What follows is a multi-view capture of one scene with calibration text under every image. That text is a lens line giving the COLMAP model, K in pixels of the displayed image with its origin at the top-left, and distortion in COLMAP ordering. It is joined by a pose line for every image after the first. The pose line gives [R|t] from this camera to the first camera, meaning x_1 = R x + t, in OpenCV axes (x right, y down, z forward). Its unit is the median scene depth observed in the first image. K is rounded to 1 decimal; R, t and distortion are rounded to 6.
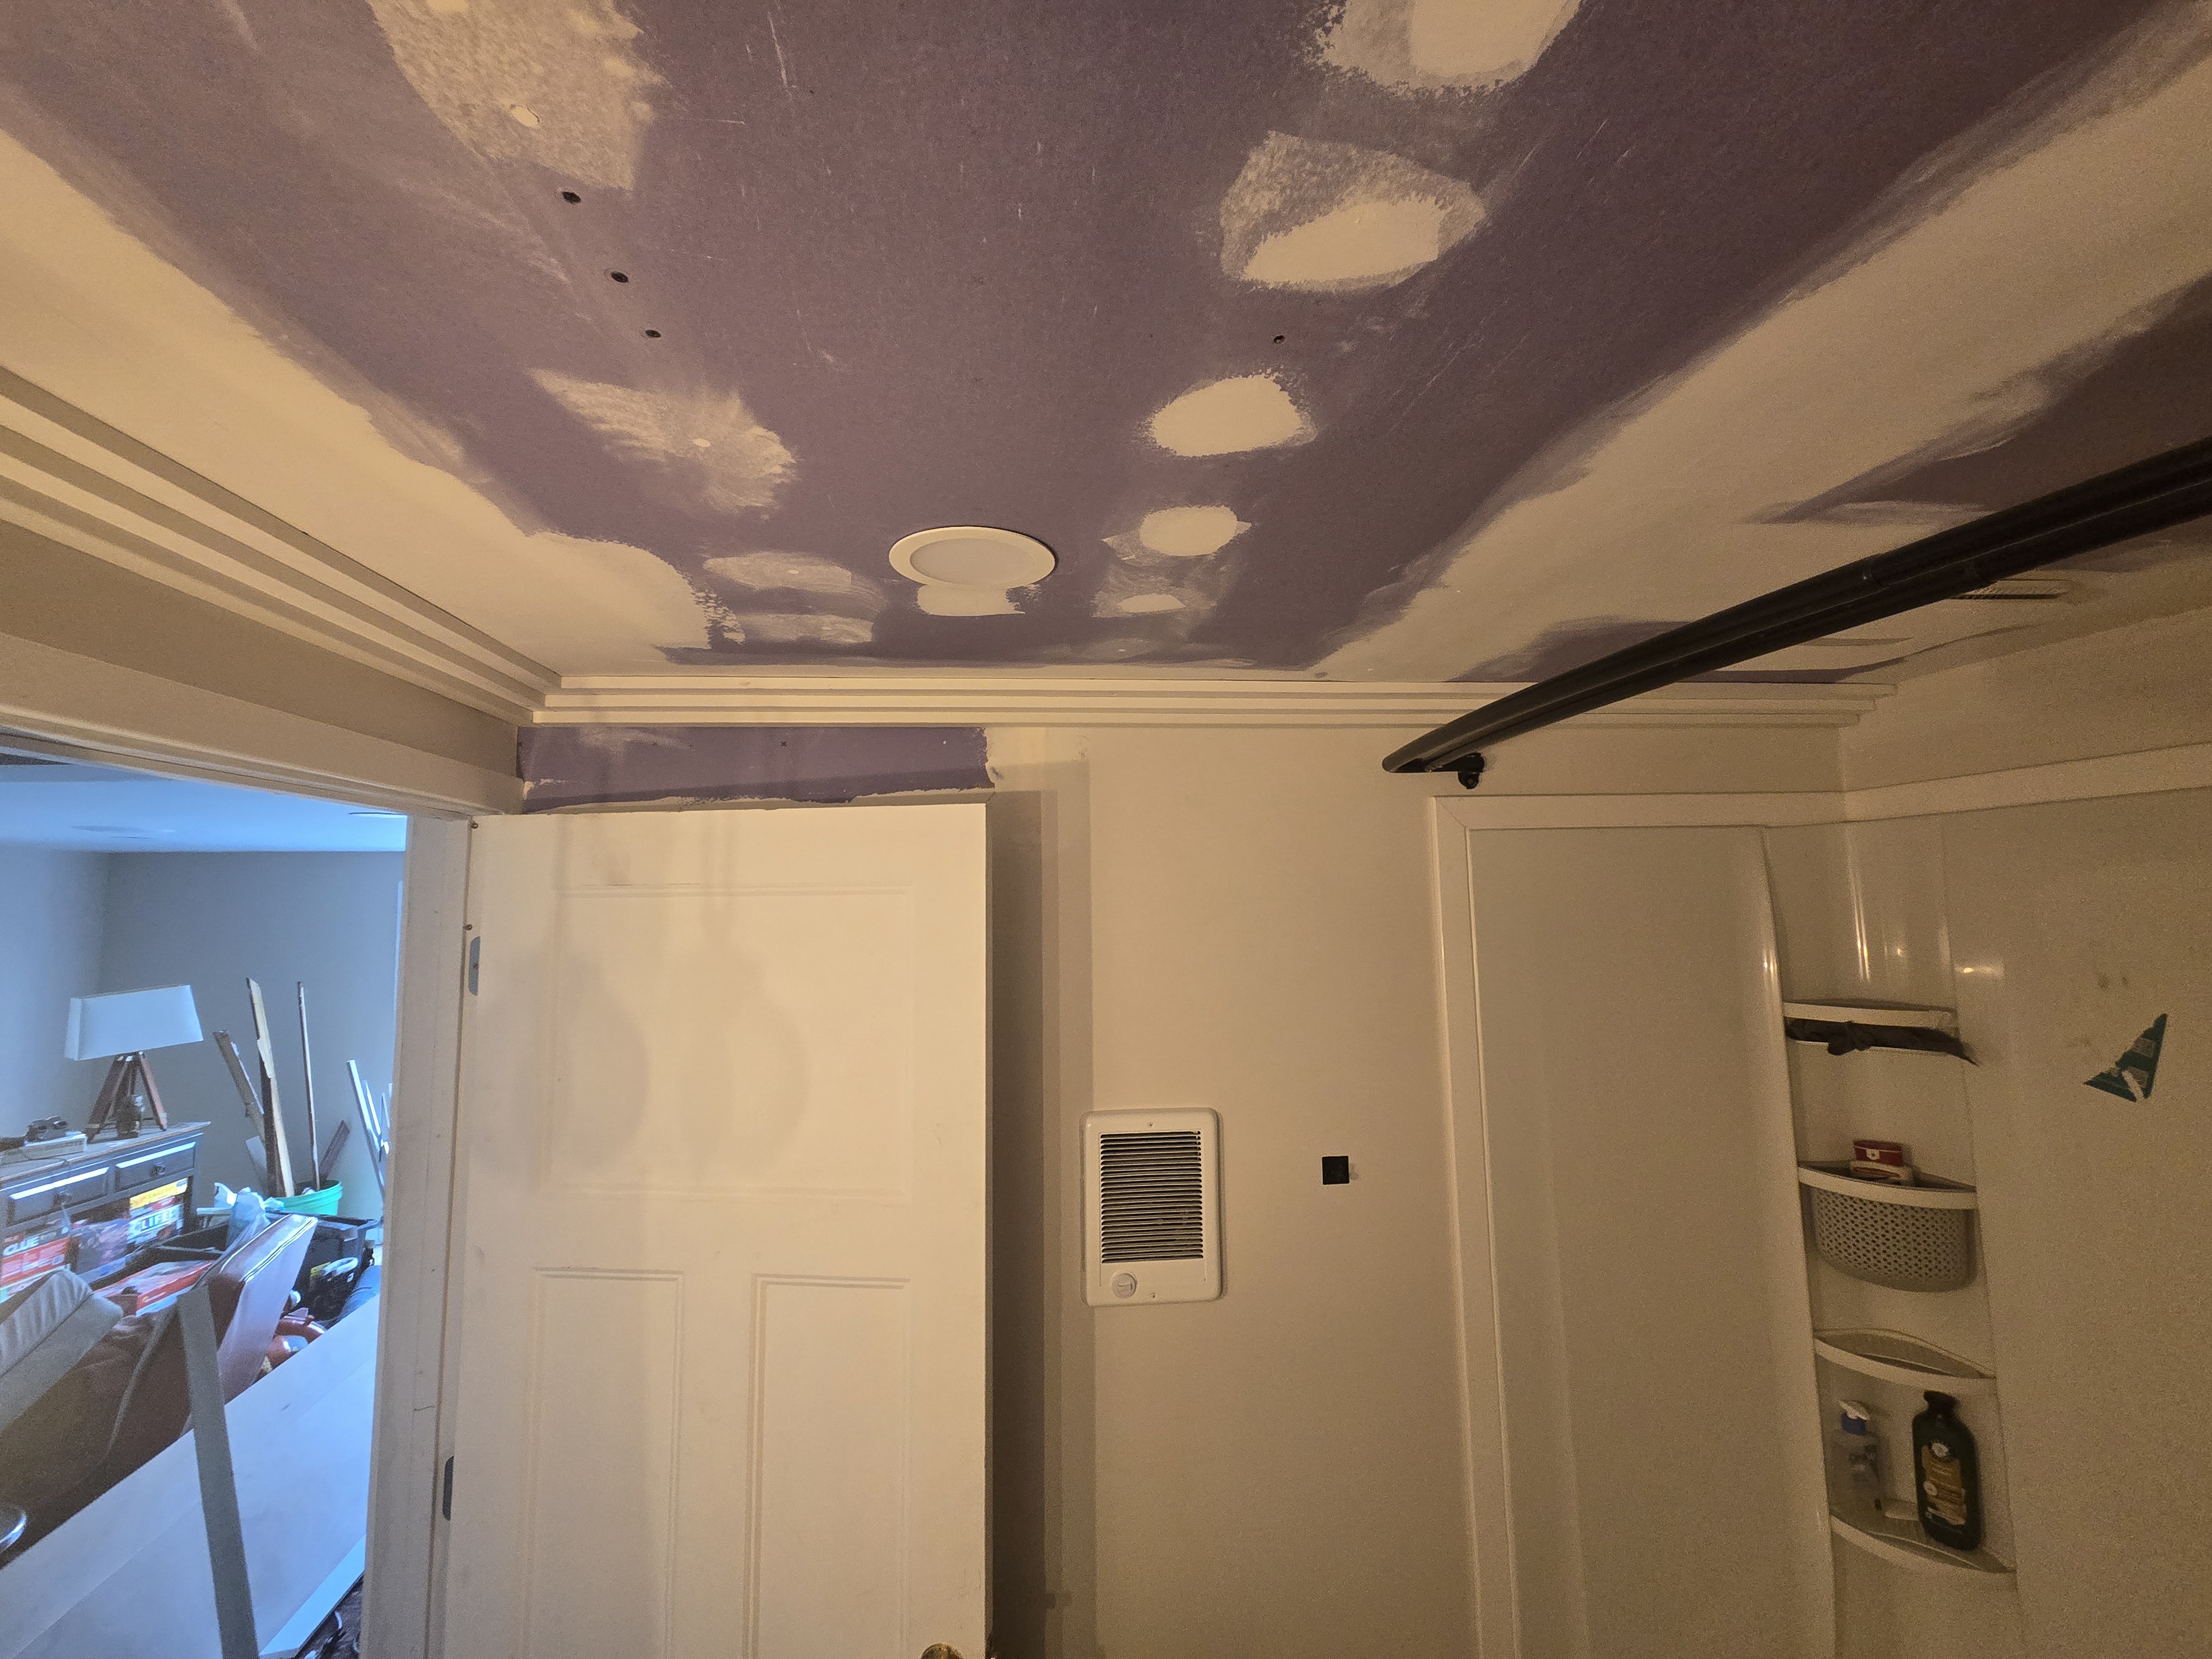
lens RADIAL K [[893.6, 0, 1103.8], [0, 893.6, 824.7], [0, 0, 1]] dist [0.000192, -0.000161]
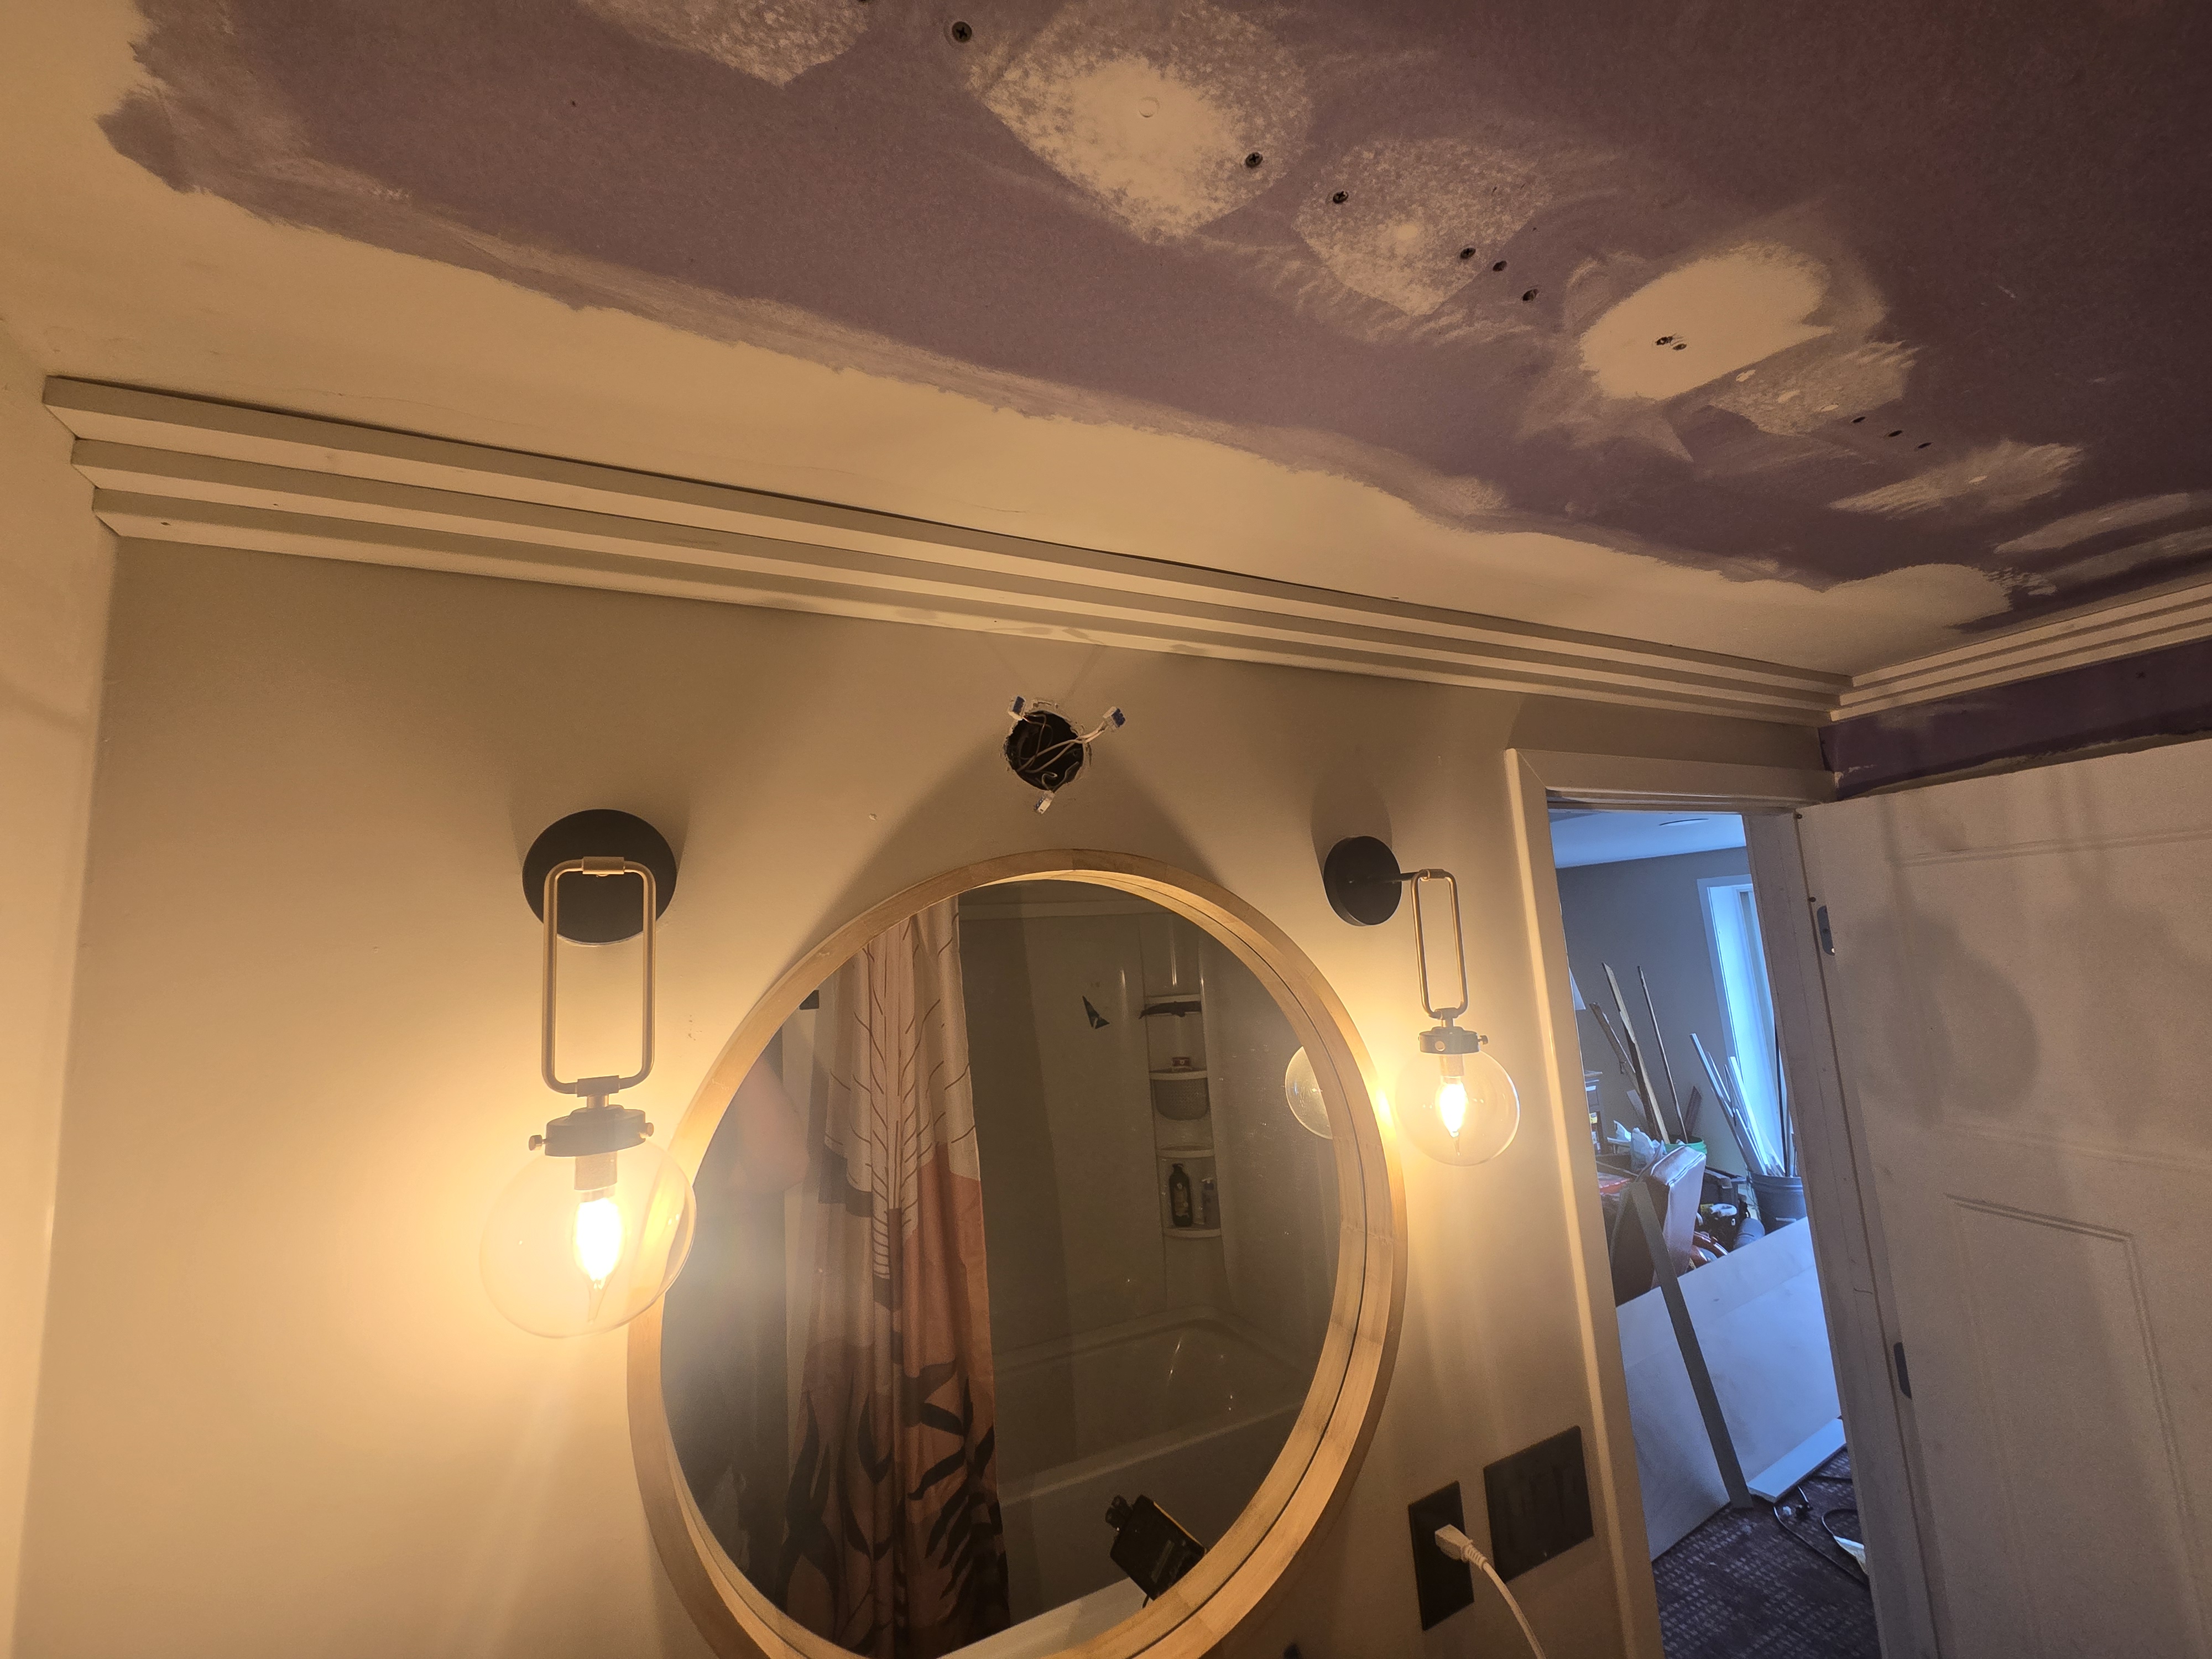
lens RADIAL K [[893.6, 0, 1103.8], [0, 893.6, 824.7], [0, 0, 1]] dist [0.000192, -0.000161]
pose [[0.326241, -0.140162, -0.934837, 0.121256], [0.142710, 0.984914, -0.097867, -0.003703], [0.934452, -0.101482, 0.341322, -0.296984]]
